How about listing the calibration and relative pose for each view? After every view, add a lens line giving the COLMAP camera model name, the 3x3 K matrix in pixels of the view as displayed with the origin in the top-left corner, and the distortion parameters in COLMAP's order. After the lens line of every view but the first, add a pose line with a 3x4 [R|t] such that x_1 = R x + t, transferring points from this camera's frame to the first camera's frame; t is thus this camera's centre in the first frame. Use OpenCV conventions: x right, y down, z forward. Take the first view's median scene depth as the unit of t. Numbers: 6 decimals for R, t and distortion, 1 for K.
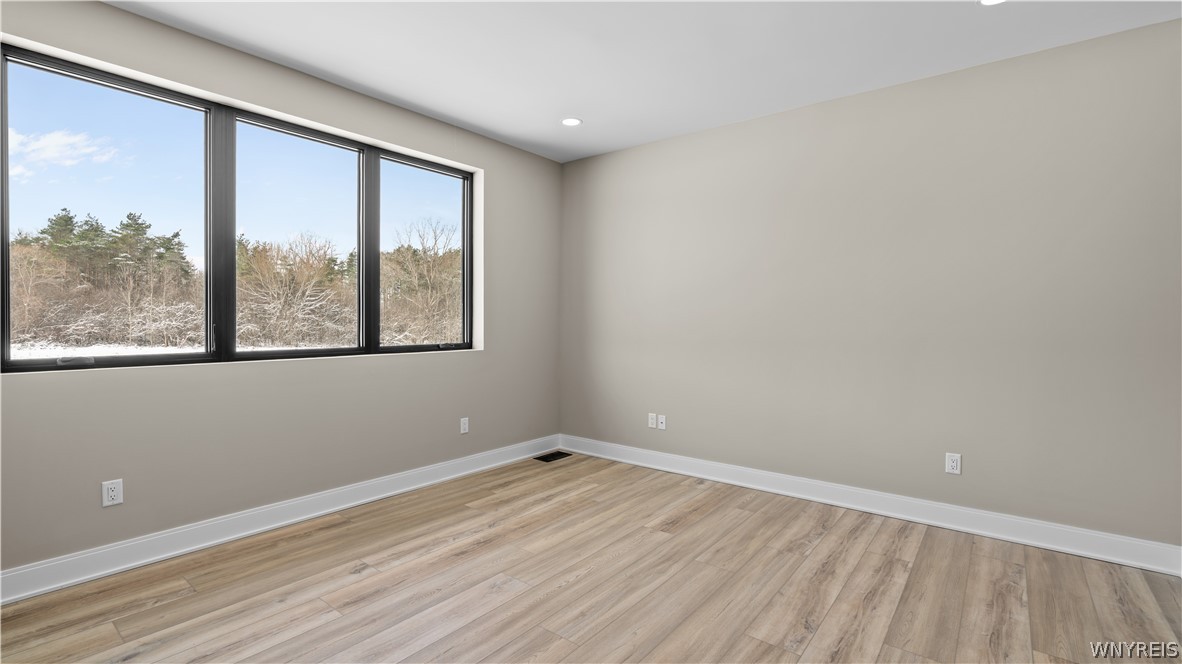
lens RADIAL K [[535.0, 0, 594.0], [0, 535.0, 323.3], [0, 0, 1]] dist [-0.014224, 0.004878]
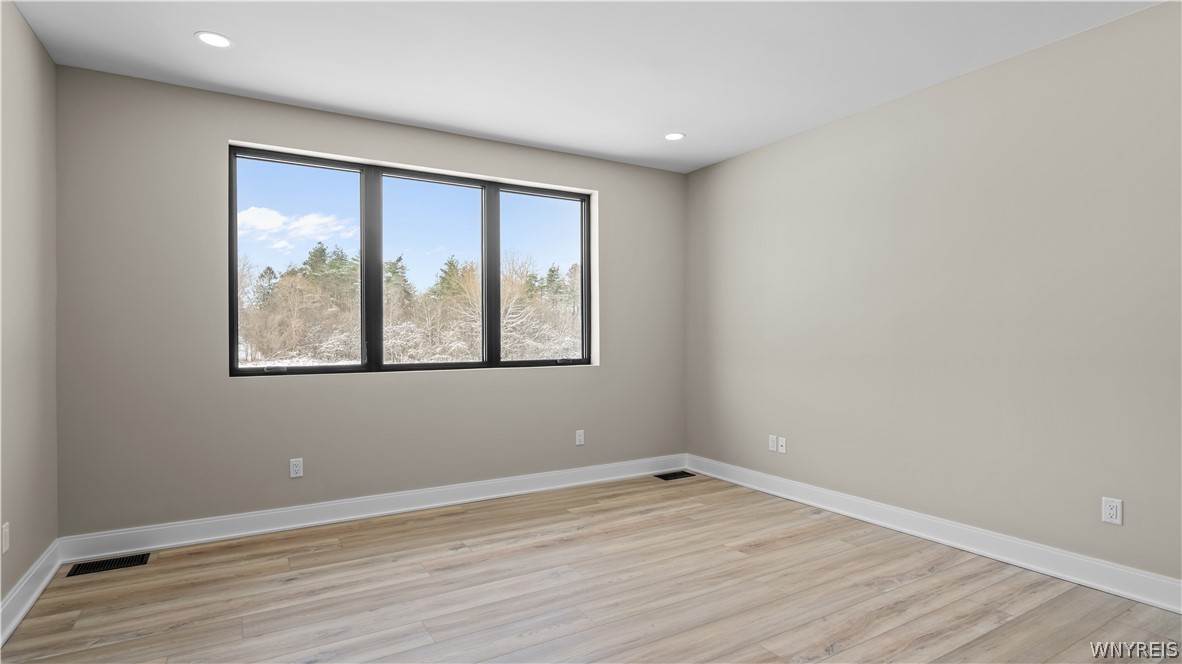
lens RADIAL K [[602.7, 0, 591.6], [0, 602.7, 335.9], [0, 0, 1]] dist [-0.005312, 0.002083]
pose [[0.934344, -0.009269, -0.356252, 0.264666], [0.007240, 0.999949, -0.007029, 0.001170], [0.356299, 0.003989, 0.934363, -0.124512]]
